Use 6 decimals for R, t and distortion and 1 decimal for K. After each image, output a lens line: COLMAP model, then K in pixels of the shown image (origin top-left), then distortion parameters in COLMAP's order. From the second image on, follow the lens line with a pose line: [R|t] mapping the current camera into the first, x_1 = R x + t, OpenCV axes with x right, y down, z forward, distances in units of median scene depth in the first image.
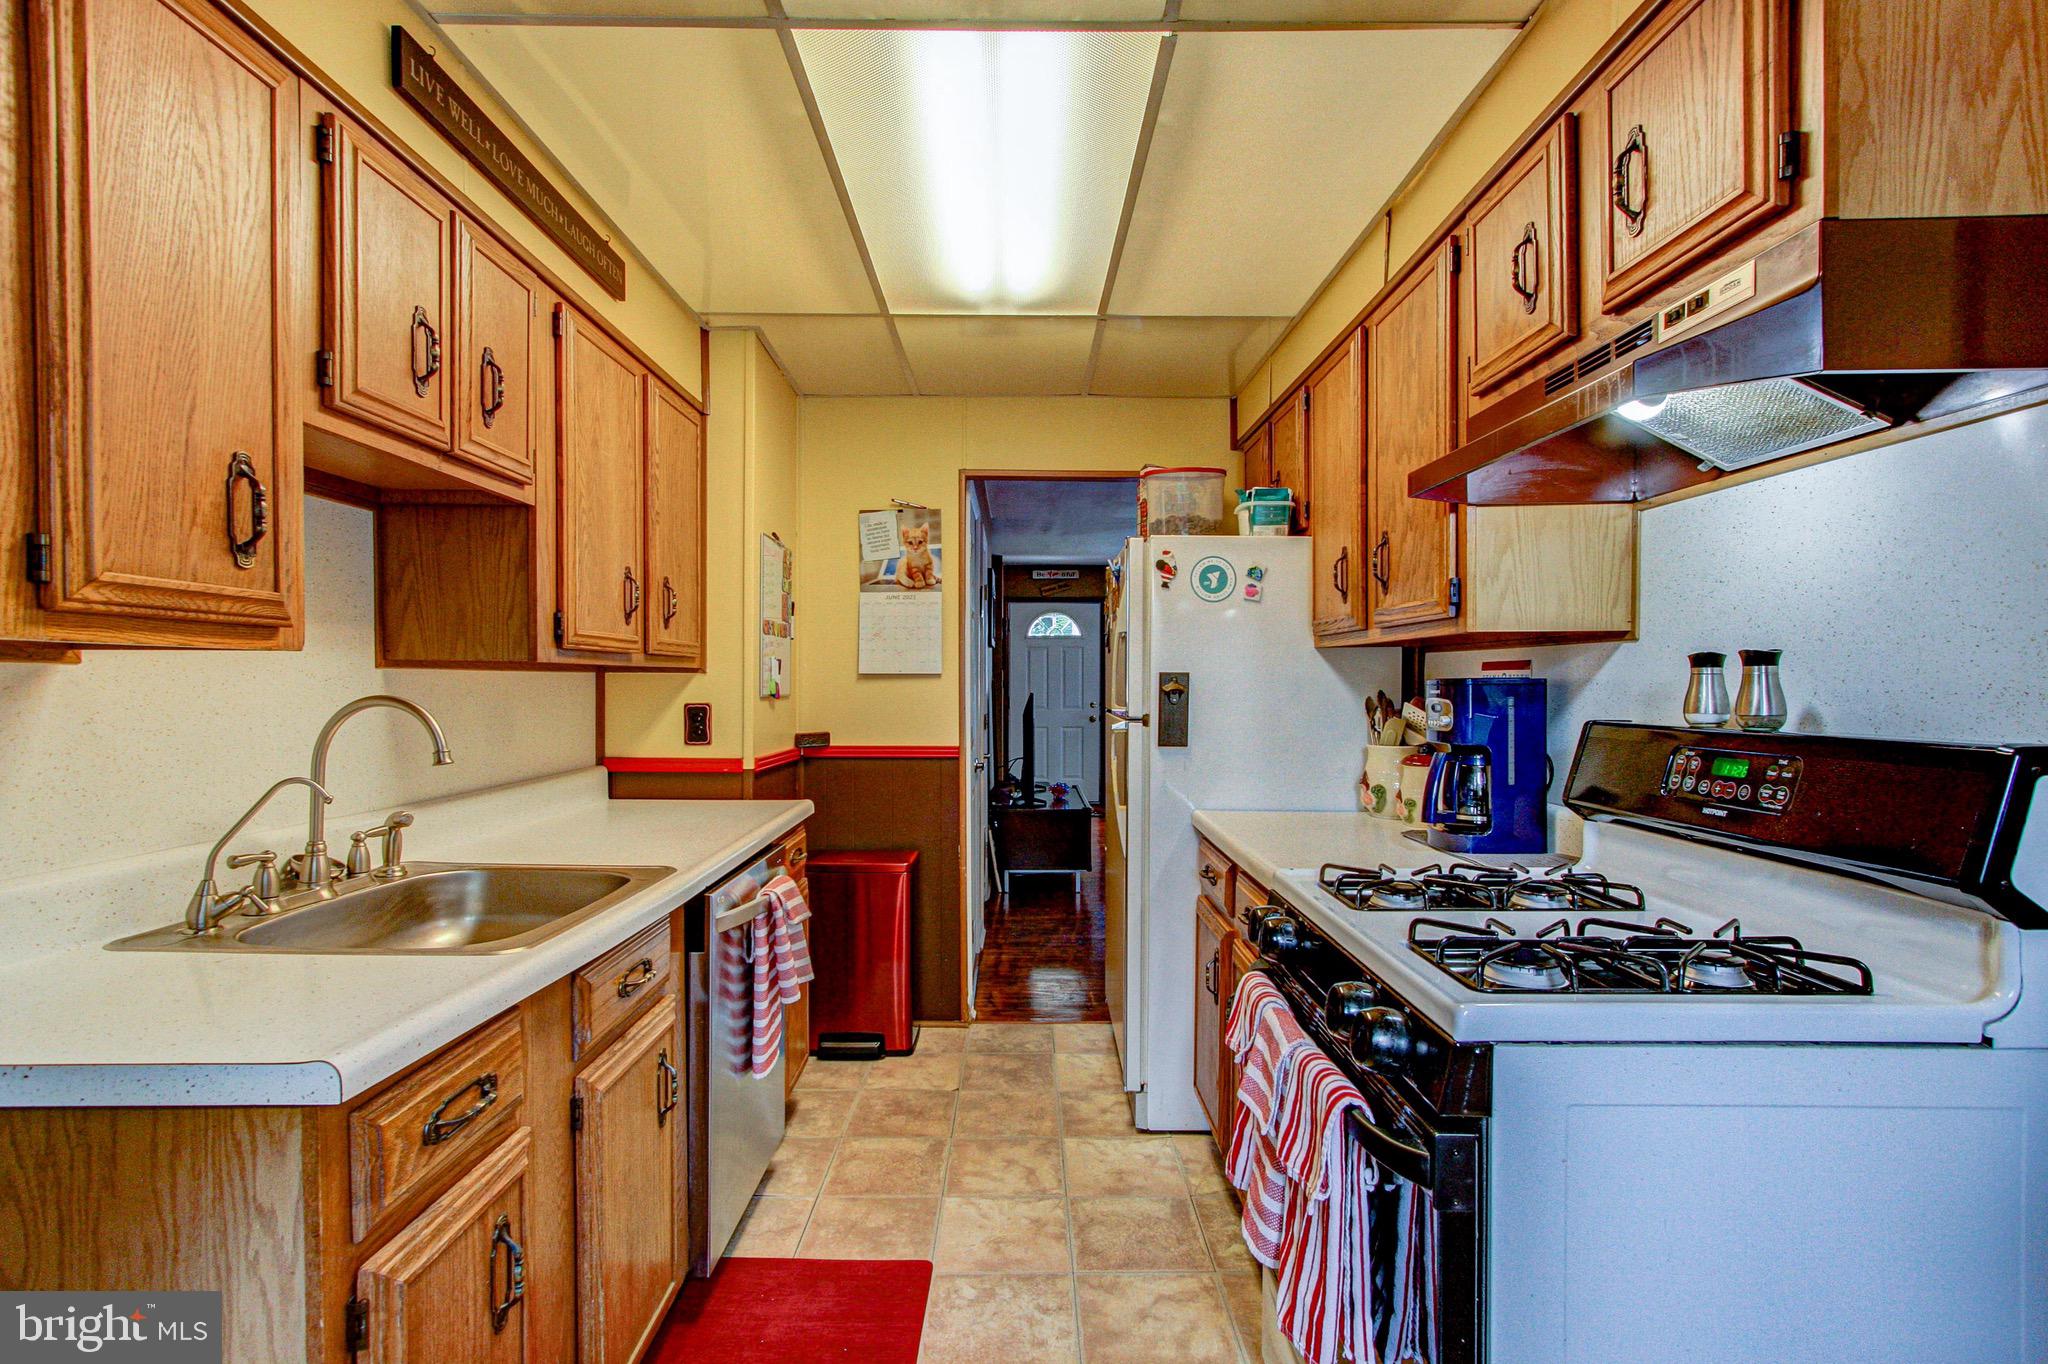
lens RADIAL K [[975.1, 0, 1006.9], [0, 975.1, 686.8], [0, 0, 1]] dist [-0.005498, 0.004715]
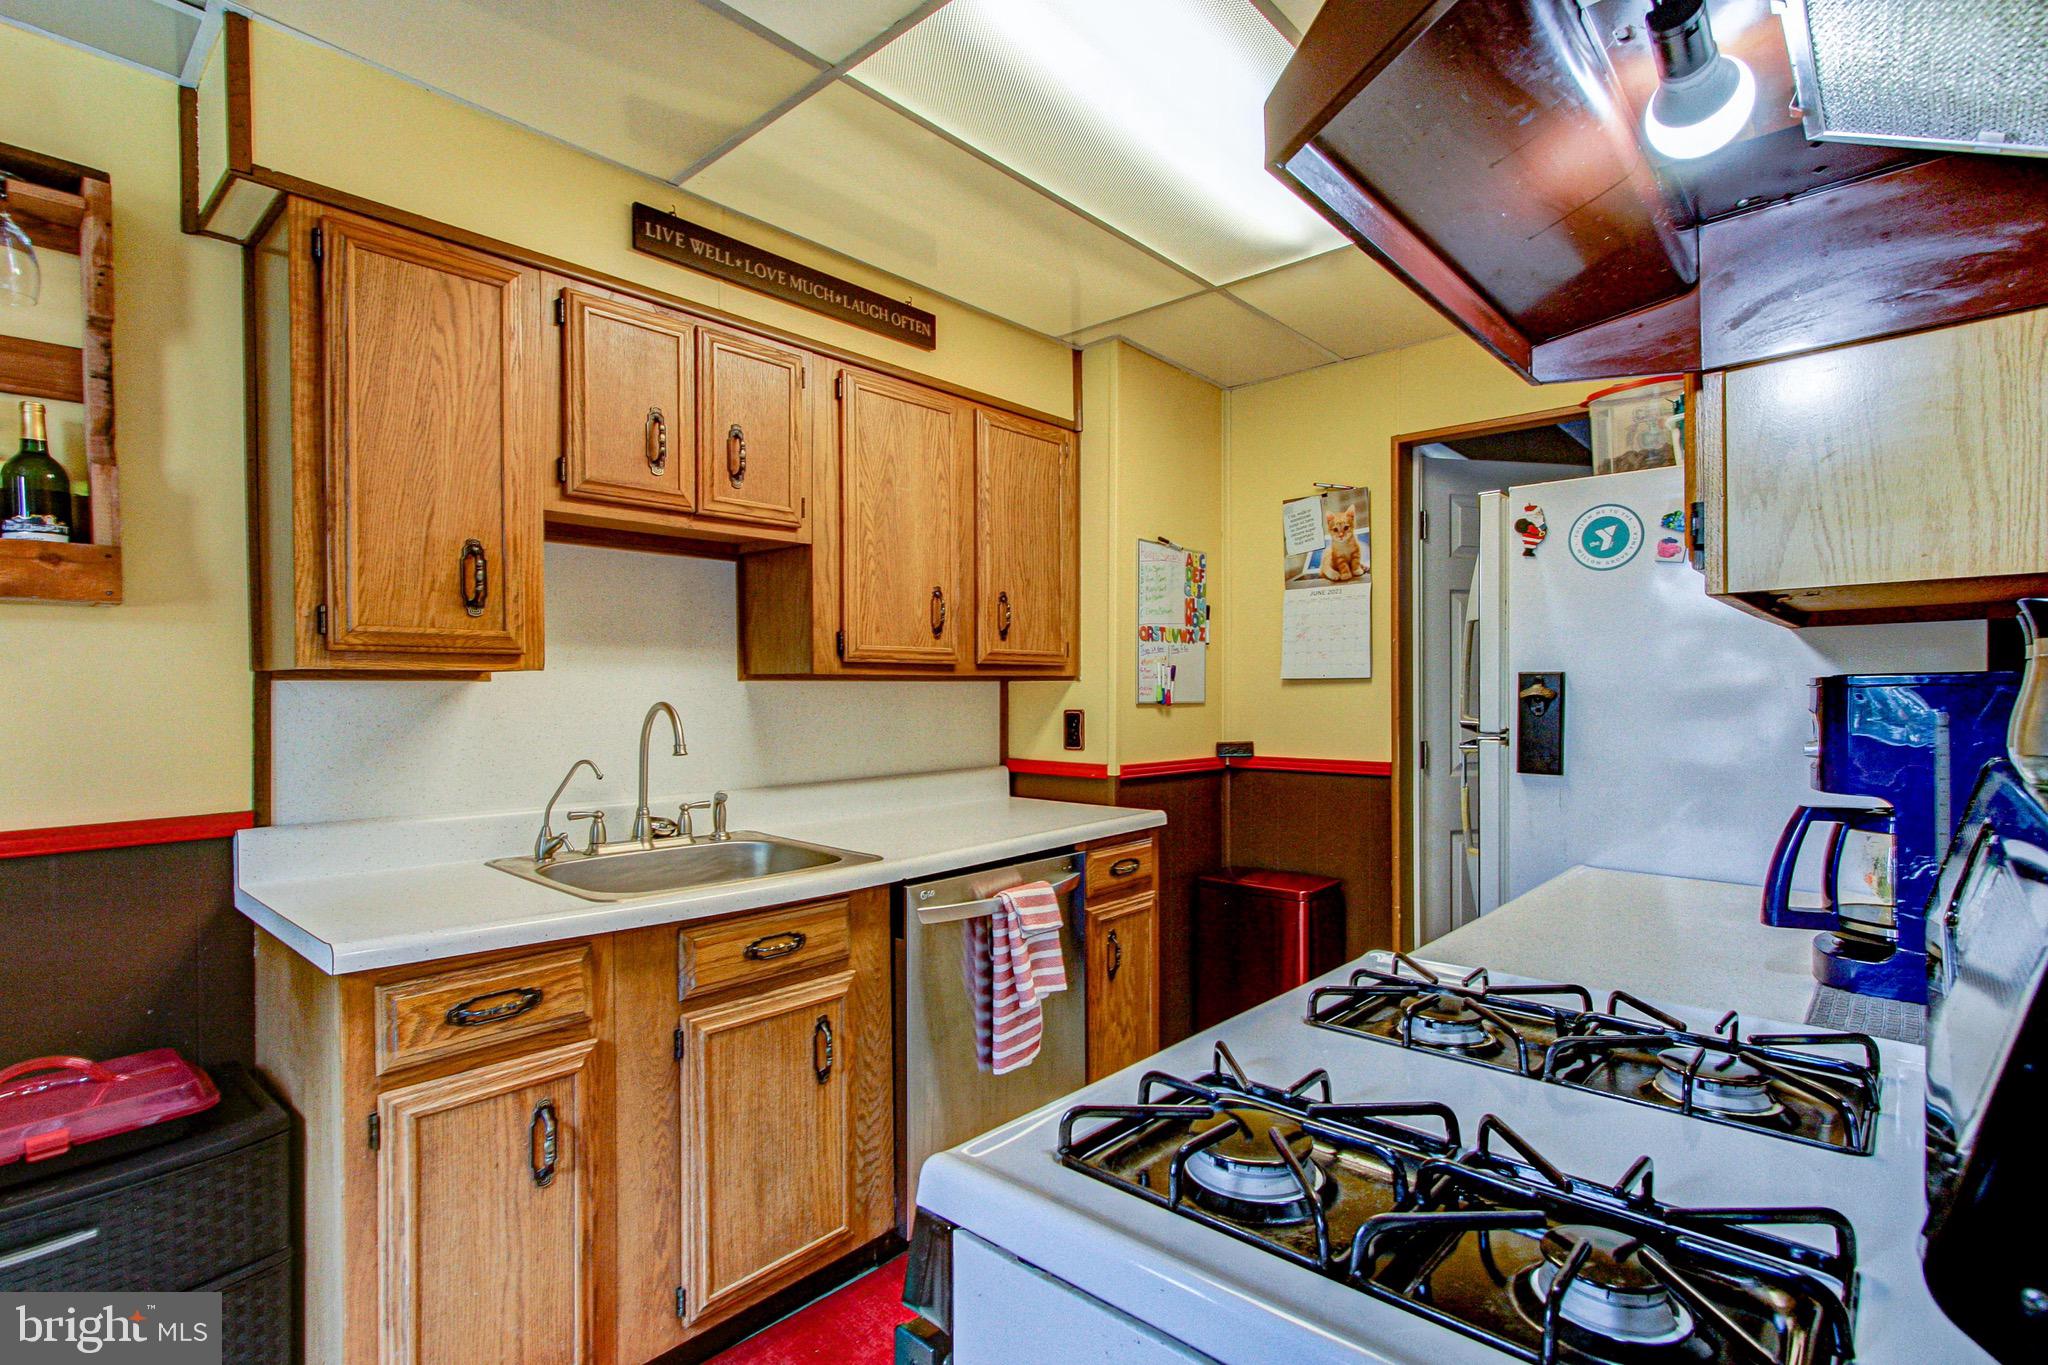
lens RADIAL K [[975.1, 0, 1012.0], [0, 975.1, 692.3], [0, 0, 1]] dist [-0.005498, 0.004715]
pose [[0.739774, -0.004341, -0.672841, 0.395647], [0.003547, 0.999990, -0.002552, 0.000738], [0.672846, -0.000499, 0.739782, 0.215793]]
